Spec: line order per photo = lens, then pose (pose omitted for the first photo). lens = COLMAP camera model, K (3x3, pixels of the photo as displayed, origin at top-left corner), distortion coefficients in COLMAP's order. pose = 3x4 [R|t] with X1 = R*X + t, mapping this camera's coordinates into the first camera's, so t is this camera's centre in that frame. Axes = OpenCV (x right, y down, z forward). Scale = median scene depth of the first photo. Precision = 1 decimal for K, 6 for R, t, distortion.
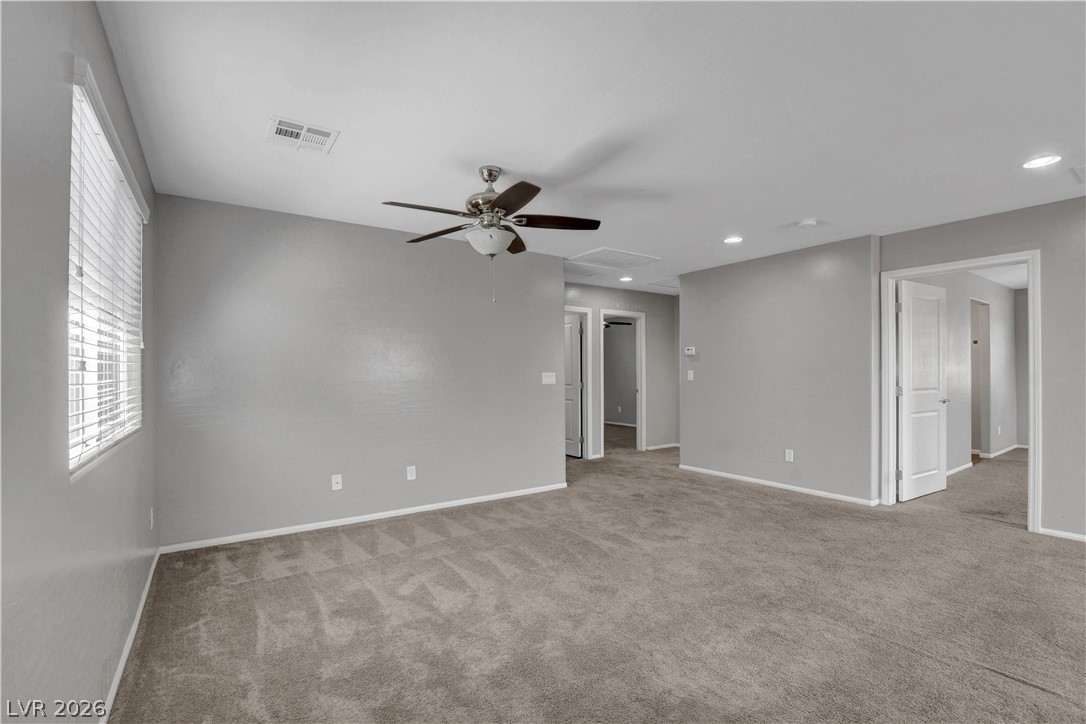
lens RADIAL K [[483.6, 0, 537.6], [0, 483.6, 366.6], [0, 0, 1]] dist [-0.031906, 0.002962]
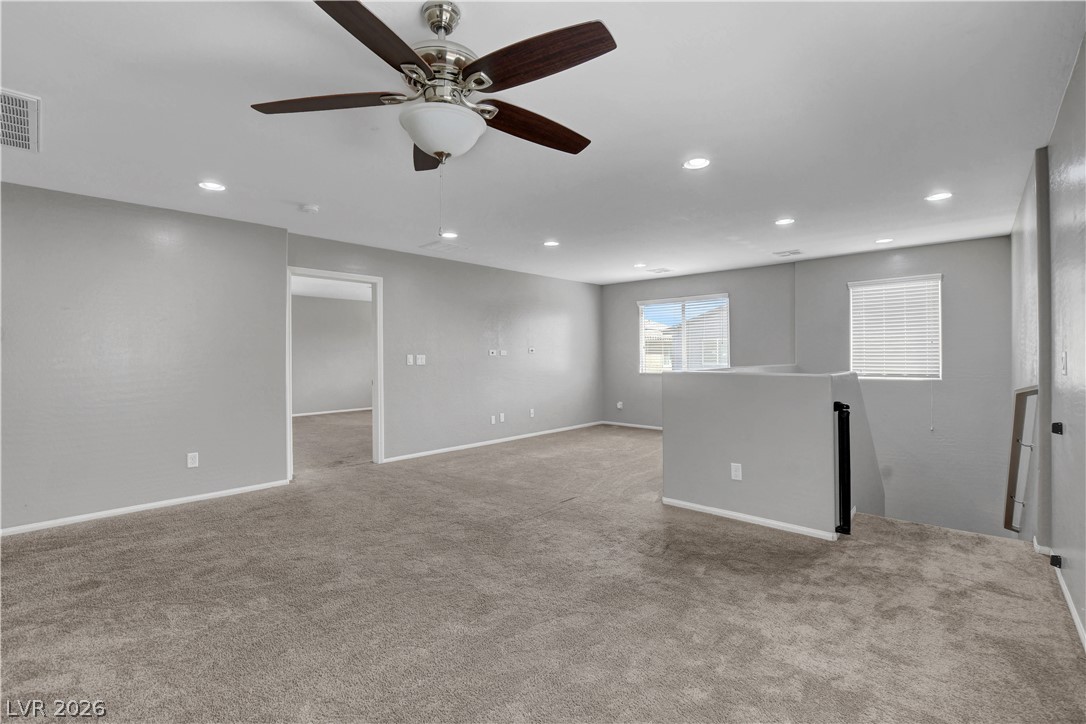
lens RADIAL K [[483.6, 0, 534.3], [0, 483.6, 358.9], [0, 0, 1]] dist [-0.031906, 0.002962]
pose [[-0.220030, -0.003198, 0.975488, -0.585361], [-0.002800, 0.999993, 0.002647, 0.010490], [-0.975489, -0.002149, -0.220037, 0.875544]]
